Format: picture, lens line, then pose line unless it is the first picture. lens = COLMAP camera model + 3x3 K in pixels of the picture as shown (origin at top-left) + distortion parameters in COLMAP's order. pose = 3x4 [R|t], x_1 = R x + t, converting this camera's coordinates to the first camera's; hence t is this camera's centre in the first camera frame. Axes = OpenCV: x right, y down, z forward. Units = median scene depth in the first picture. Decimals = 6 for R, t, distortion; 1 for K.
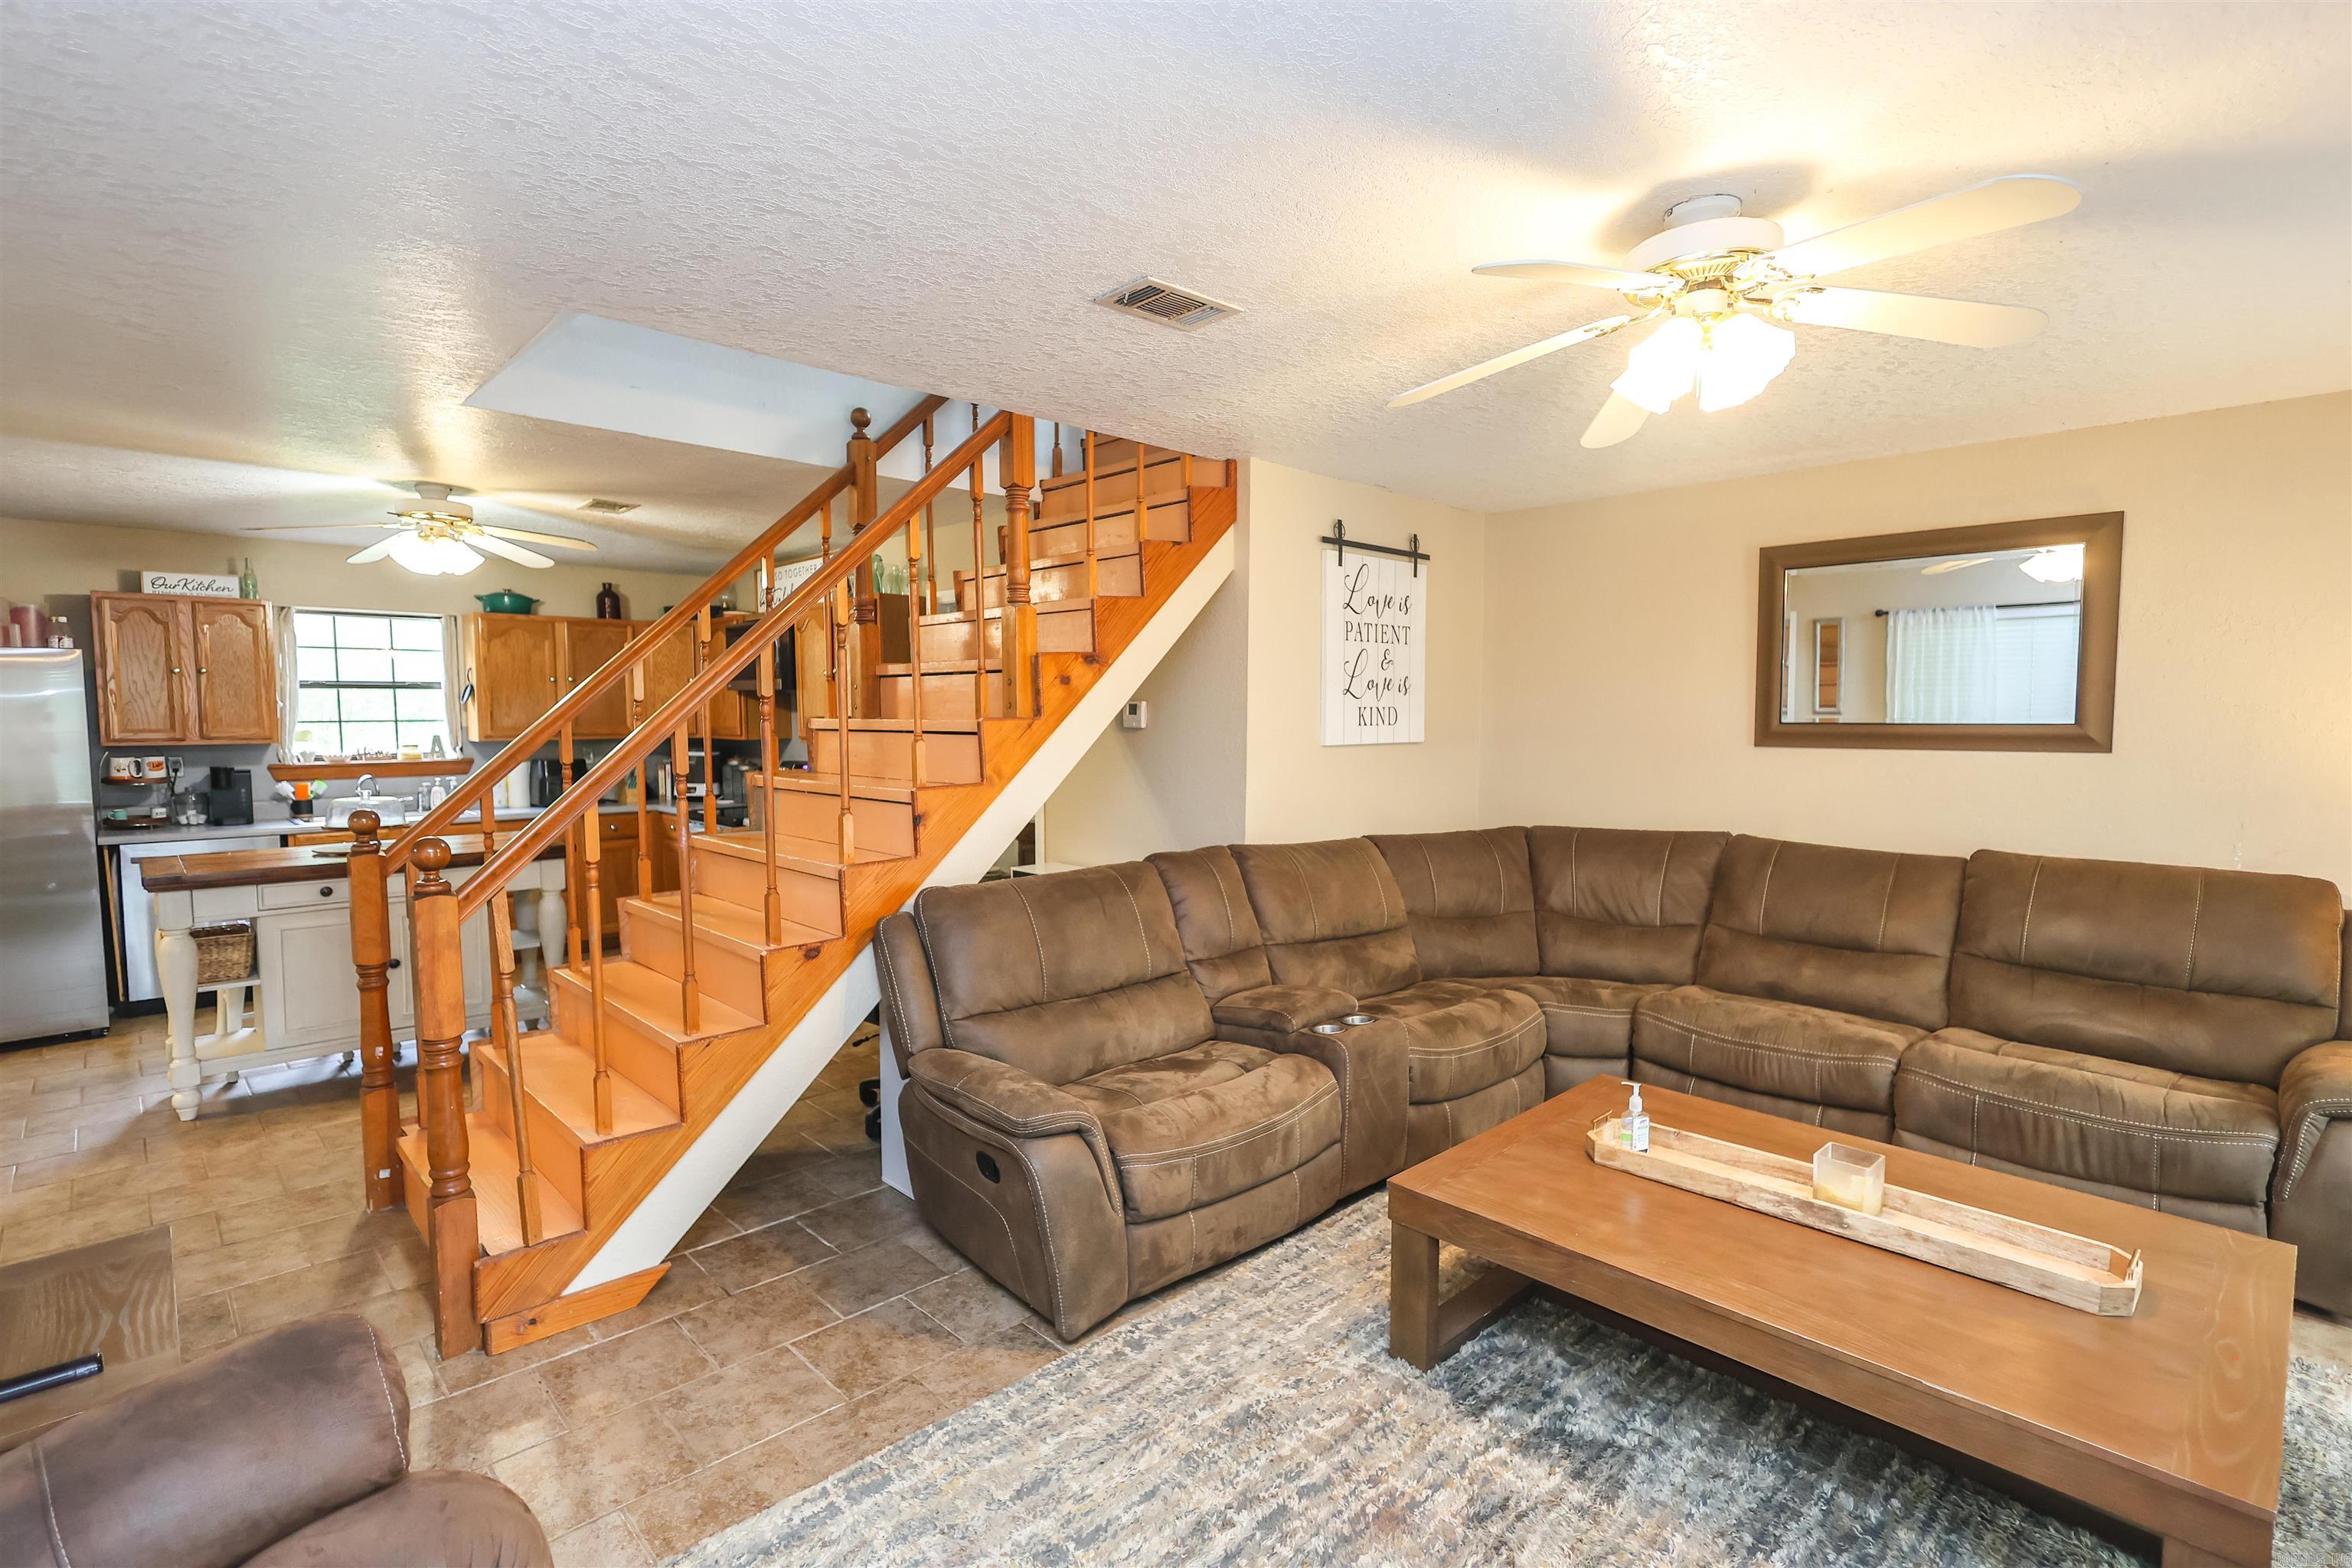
lens RADIAL K [[1092.4, 0, 1185.9], [0, 1092.4, 791.0], [0, 0, 1]] dist [-0.000752, -0.000174]
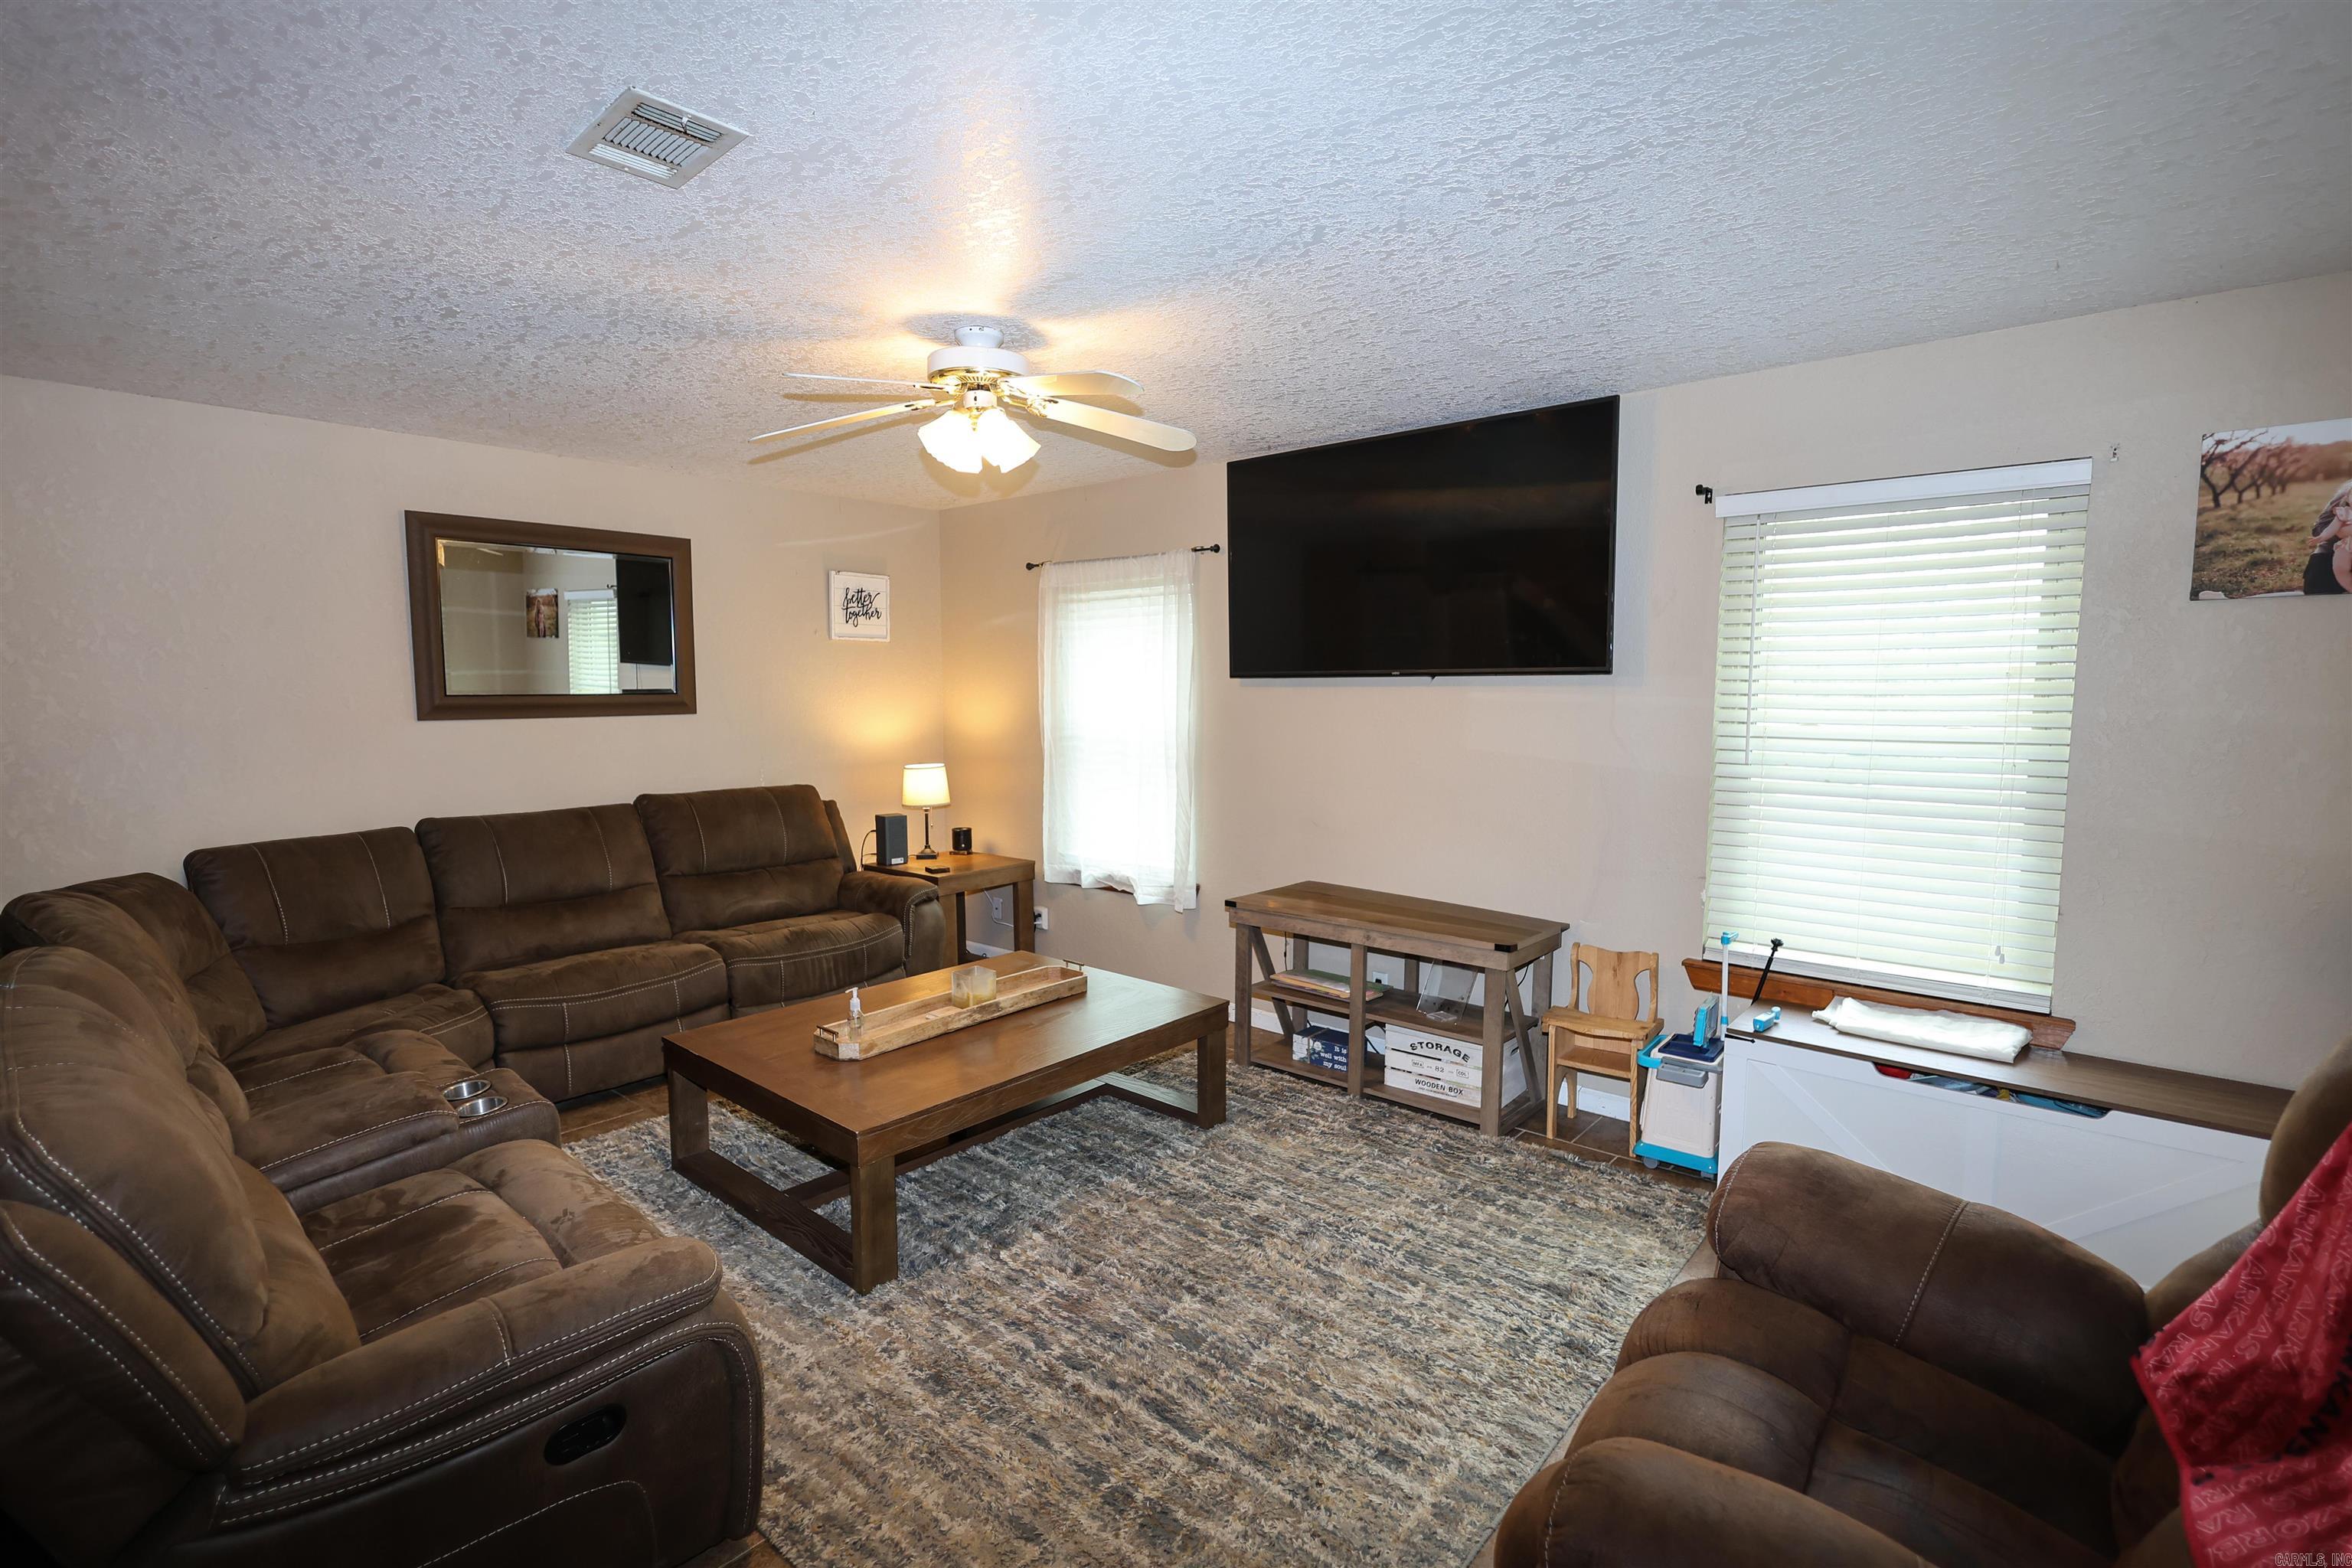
lens RADIAL K [[1092.4, 0, 1178.2], [0, 1092.4, 778.4], [0, 0, 1]] dist [-0.000752, -0.000174]
pose [[-0.097815, -0.082344, 0.991792, -0.892580], [0.069975, 0.993536, 0.089390, -0.054306], [-0.992742, 0.078144, -0.091421, 0.797381]]
